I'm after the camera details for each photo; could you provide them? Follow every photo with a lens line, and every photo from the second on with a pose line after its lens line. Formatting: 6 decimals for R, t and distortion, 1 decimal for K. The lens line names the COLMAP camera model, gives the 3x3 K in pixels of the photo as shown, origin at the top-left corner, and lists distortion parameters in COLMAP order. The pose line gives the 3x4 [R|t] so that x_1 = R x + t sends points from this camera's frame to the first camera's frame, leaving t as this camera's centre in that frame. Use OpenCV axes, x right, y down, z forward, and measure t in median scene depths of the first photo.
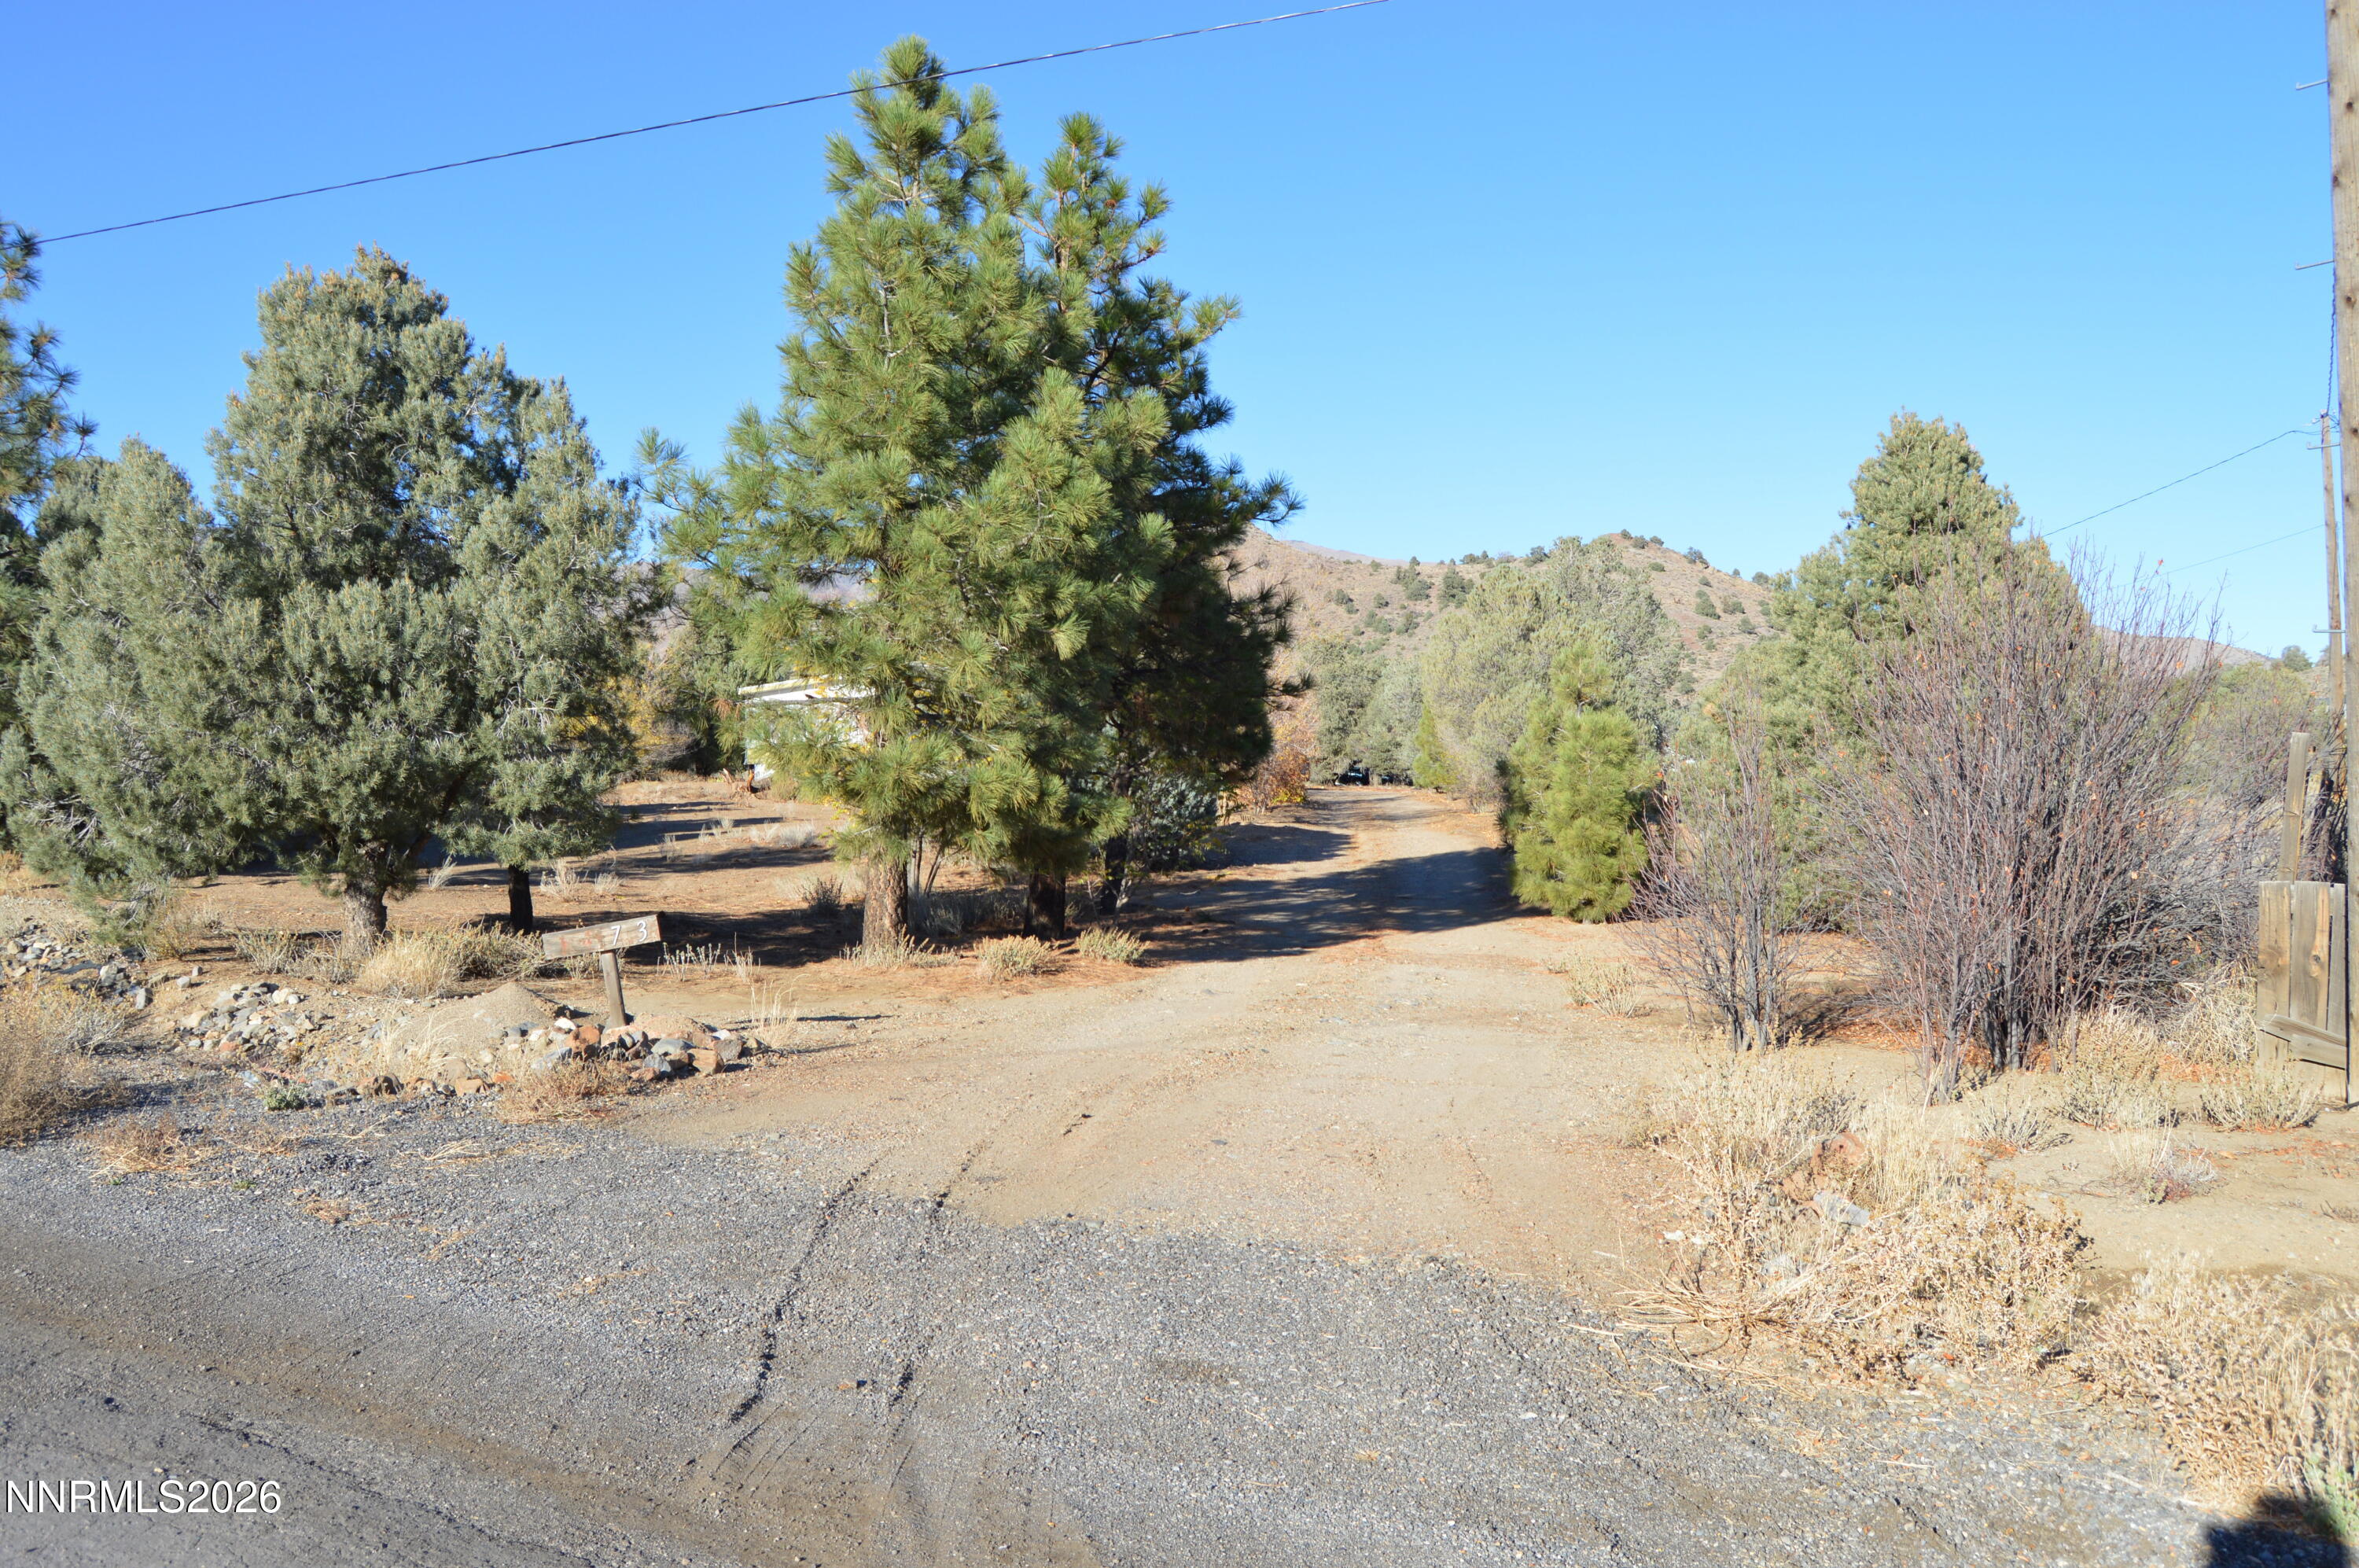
lens RADIAL K [[1875.1, 0, 1180.2], [0, 1875.1, 784.3], [0, 0, 1]] dist [-0.057815, -0.004065]
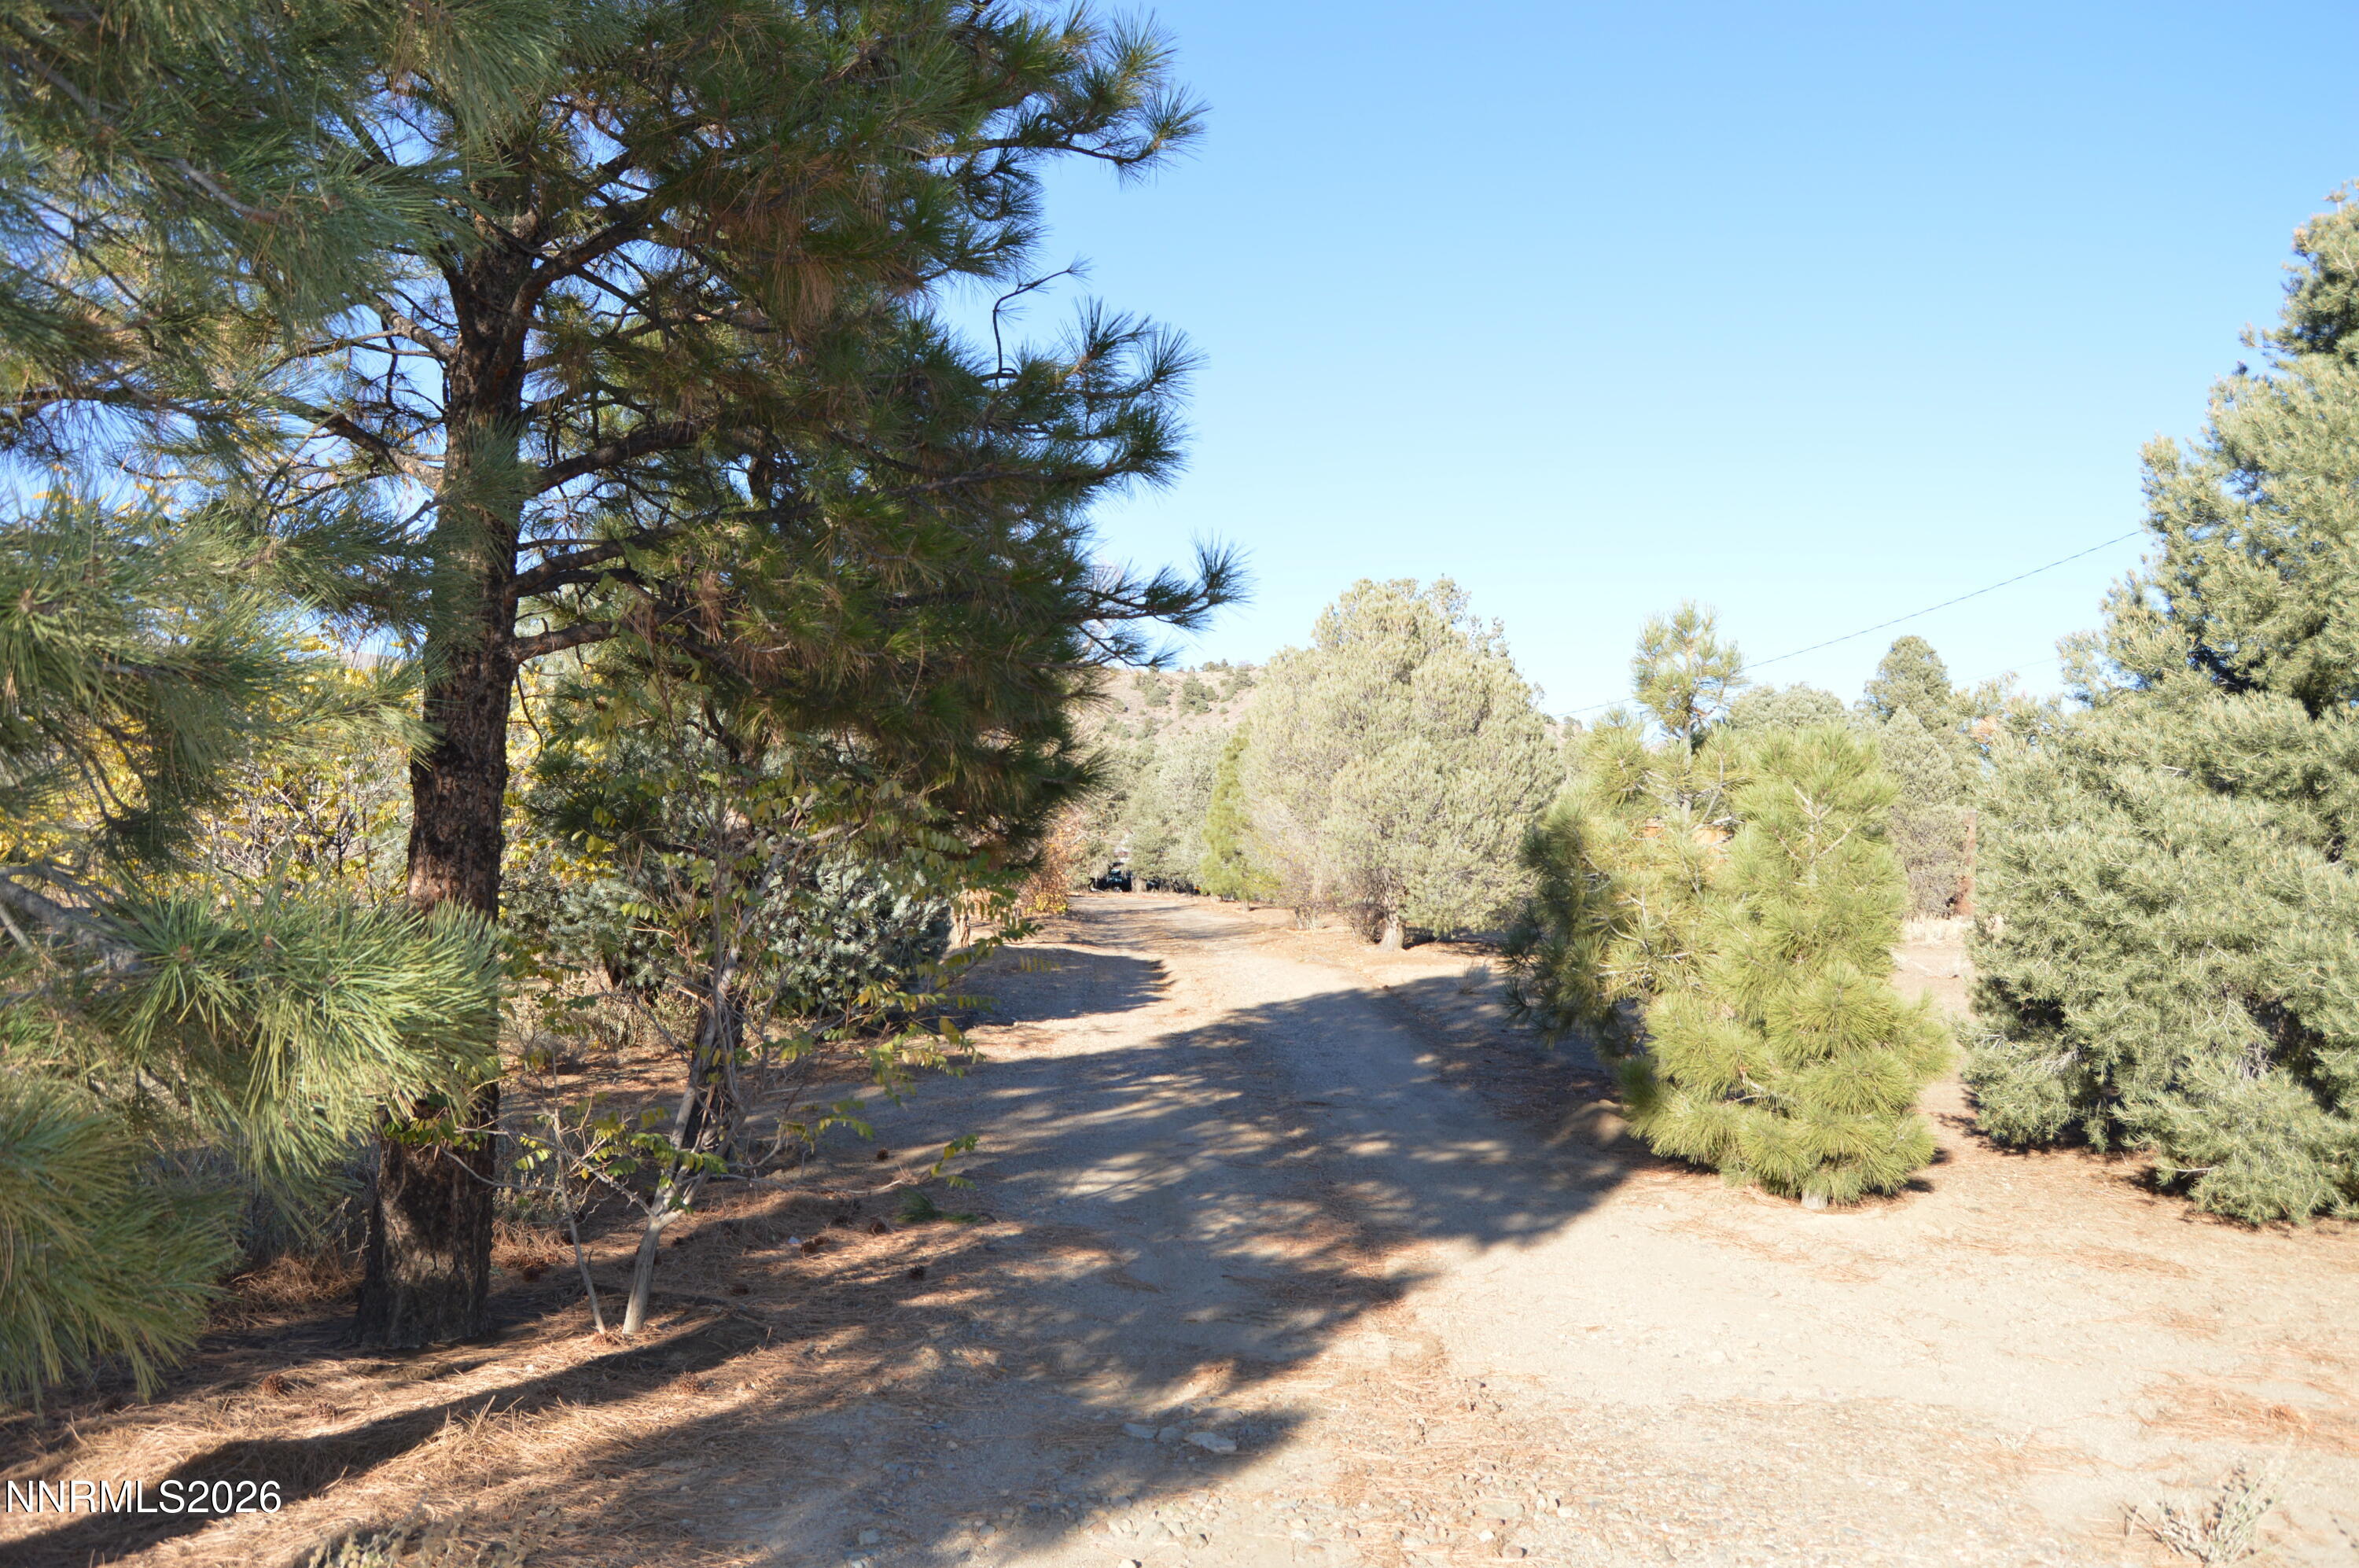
lens RADIAL K [[1875.1, 0, 1179.5], [0, 1875.1, 790.2], [0, 0, 1]] dist [-0.057815, -0.004065]
pose [[0.990011, 0.016599, 0.140007, 0.006128], [-0.008979, 0.998453, -0.054881, 0.002055], [-0.140701, 0.053076, 0.988628, 0.323678]]
